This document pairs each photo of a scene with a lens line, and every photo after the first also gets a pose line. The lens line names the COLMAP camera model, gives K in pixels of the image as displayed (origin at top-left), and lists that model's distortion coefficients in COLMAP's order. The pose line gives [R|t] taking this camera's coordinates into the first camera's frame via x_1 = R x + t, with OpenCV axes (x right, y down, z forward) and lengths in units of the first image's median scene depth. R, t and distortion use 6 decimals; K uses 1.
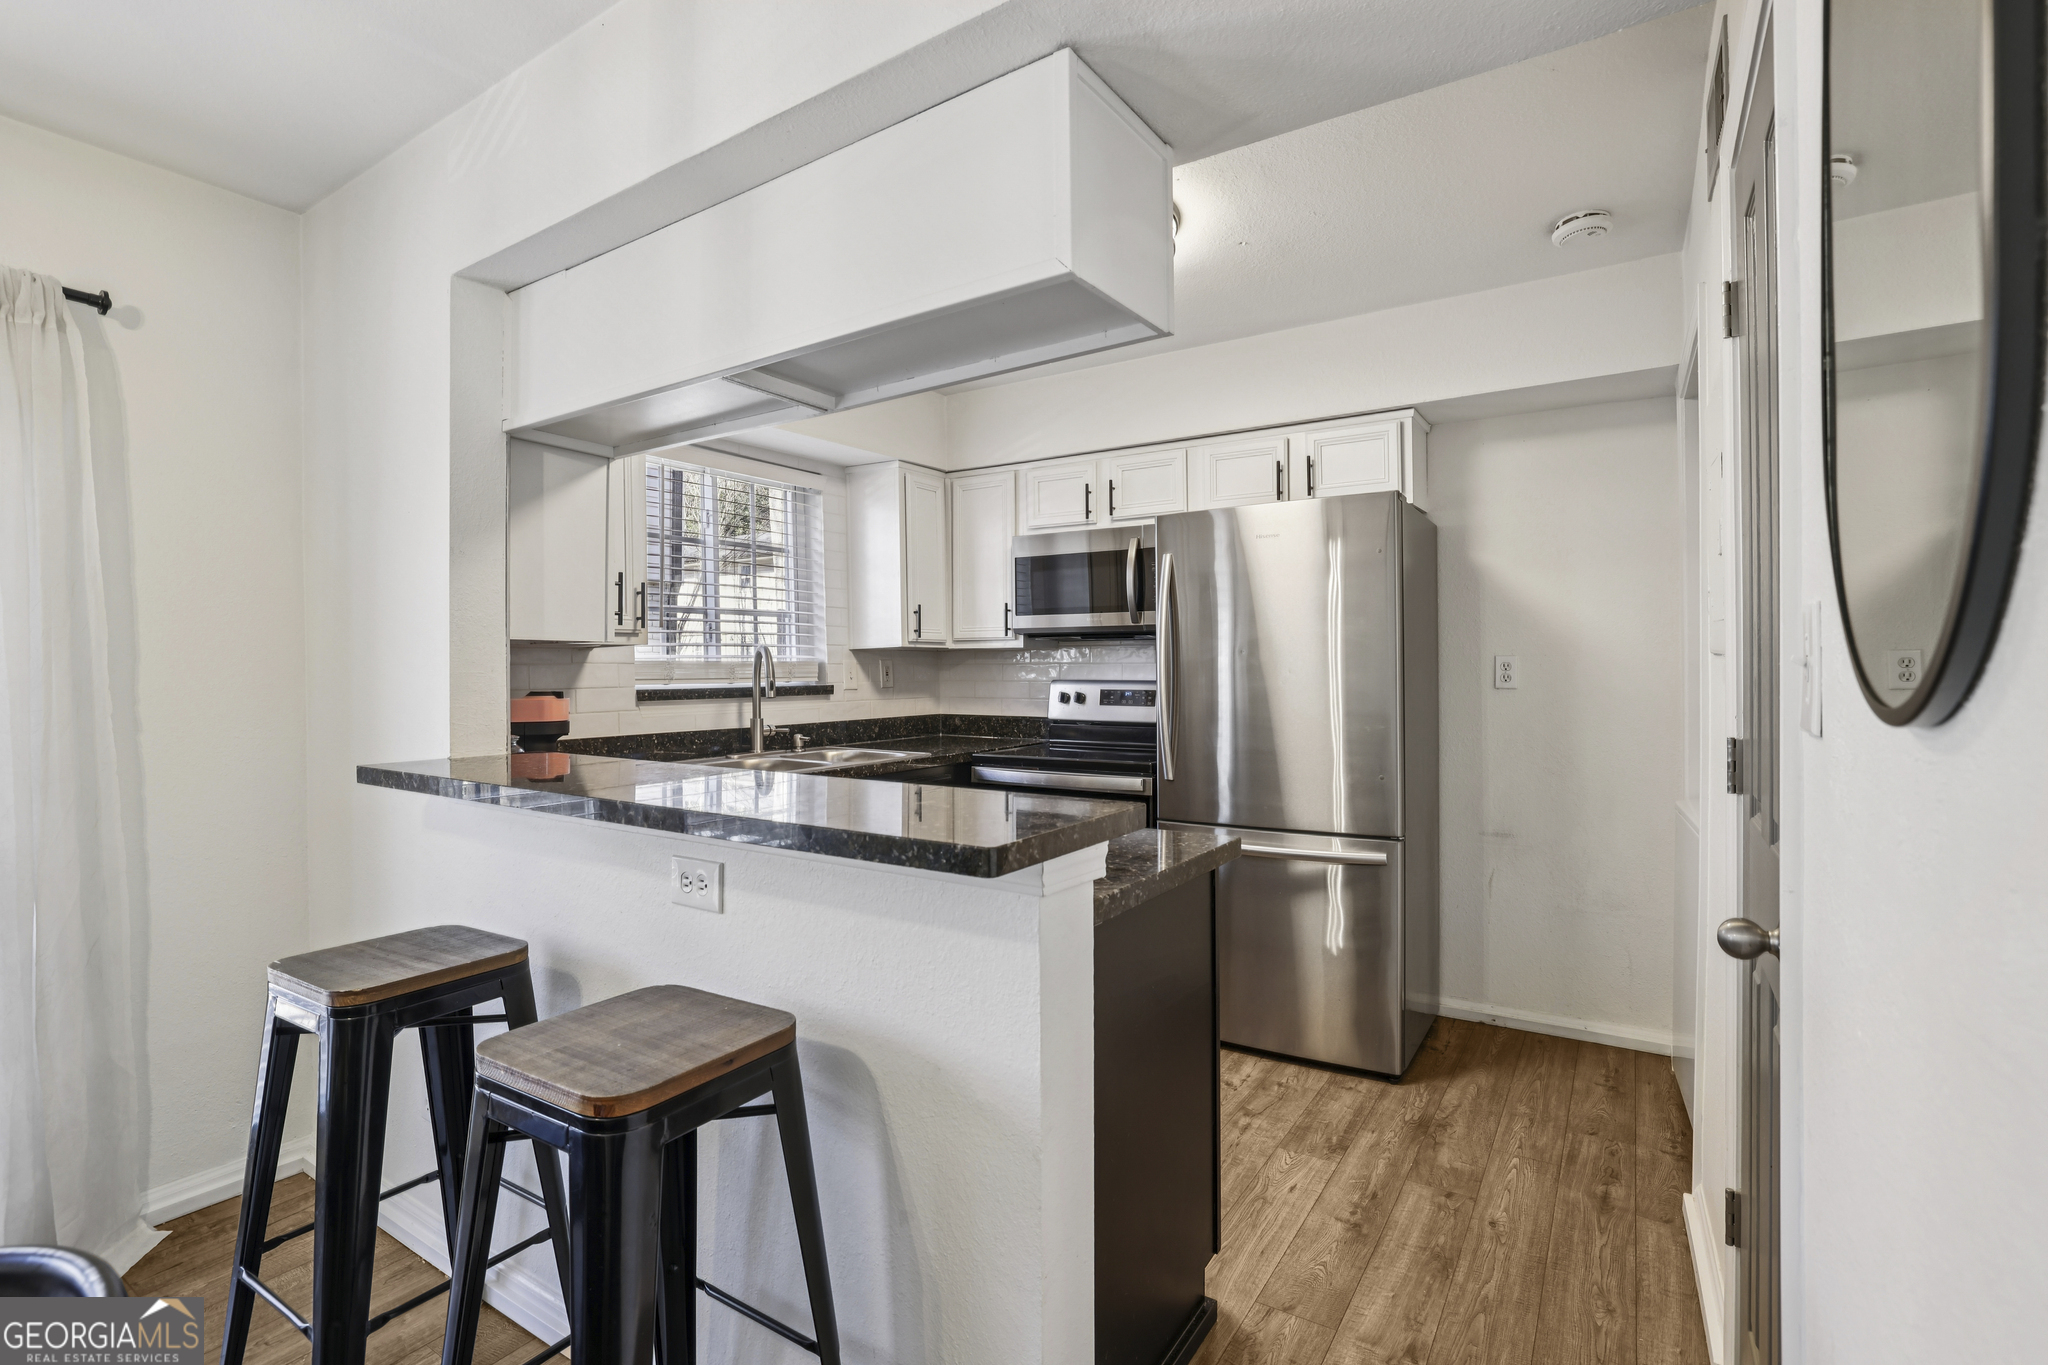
lens RADIAL K [[948.8, 0, 1020.0], [0, 948.8, 669.5], [0, 0, 1]] dist [-0.014951, 0.001405]
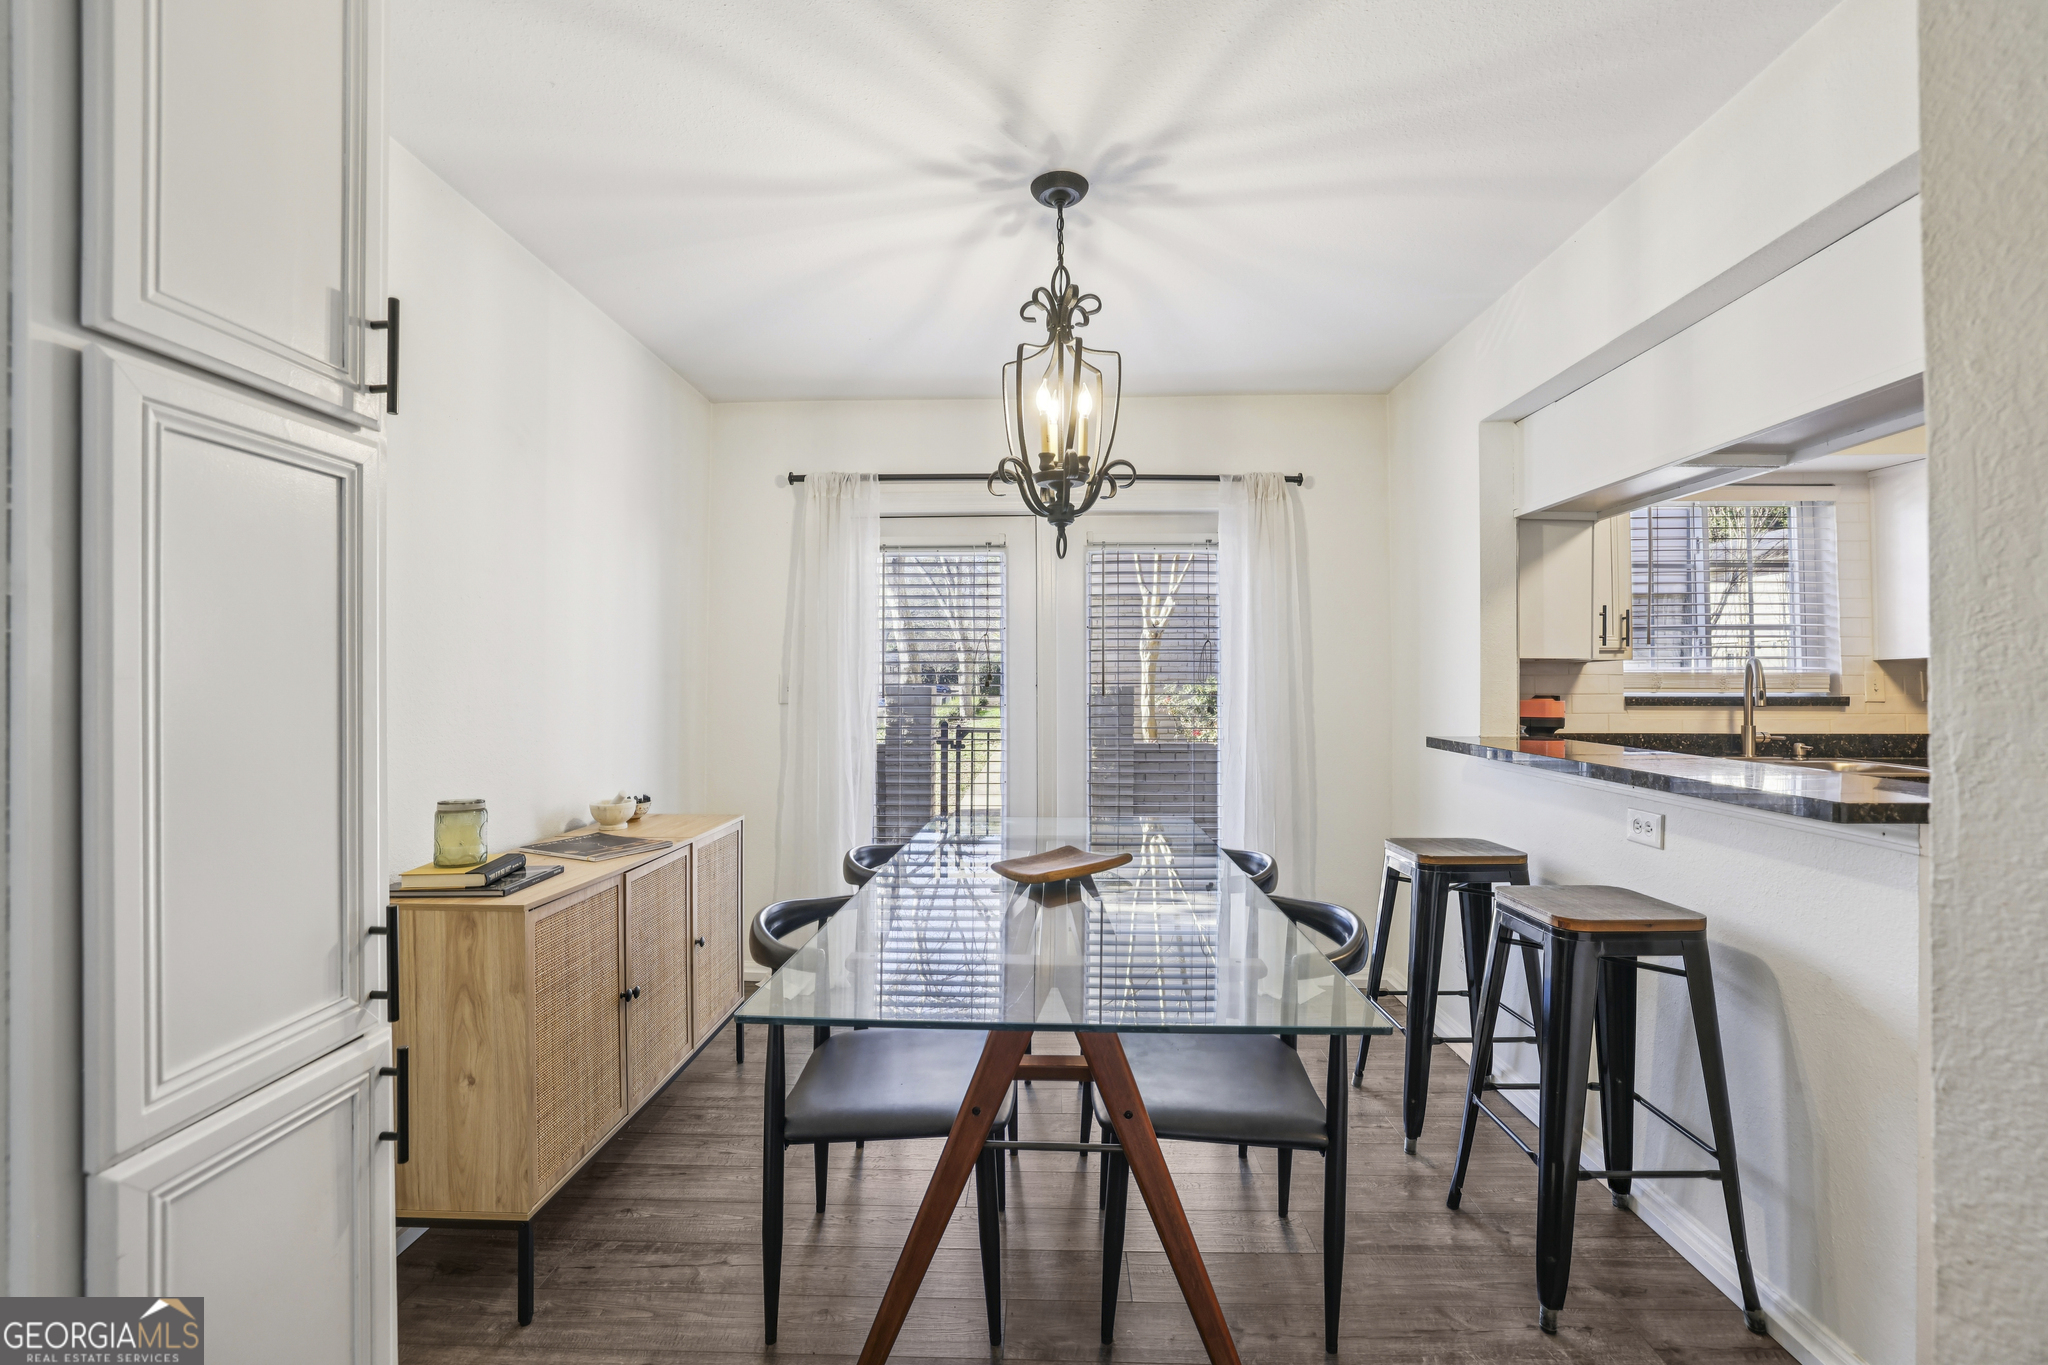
lens RADIAL K [[887.5, 0, 1017.6], [0, 887.5, 682.2], [0, 0, 1]] dist [-0.037725, 0.006875]
pose [[0.522236, 0.006247, -0.852778, 0.193117], [-0.004951, 0.999979, 0.004294, 0.002625], [0.852787, 0.001980, 0.522256, -0.338280]]
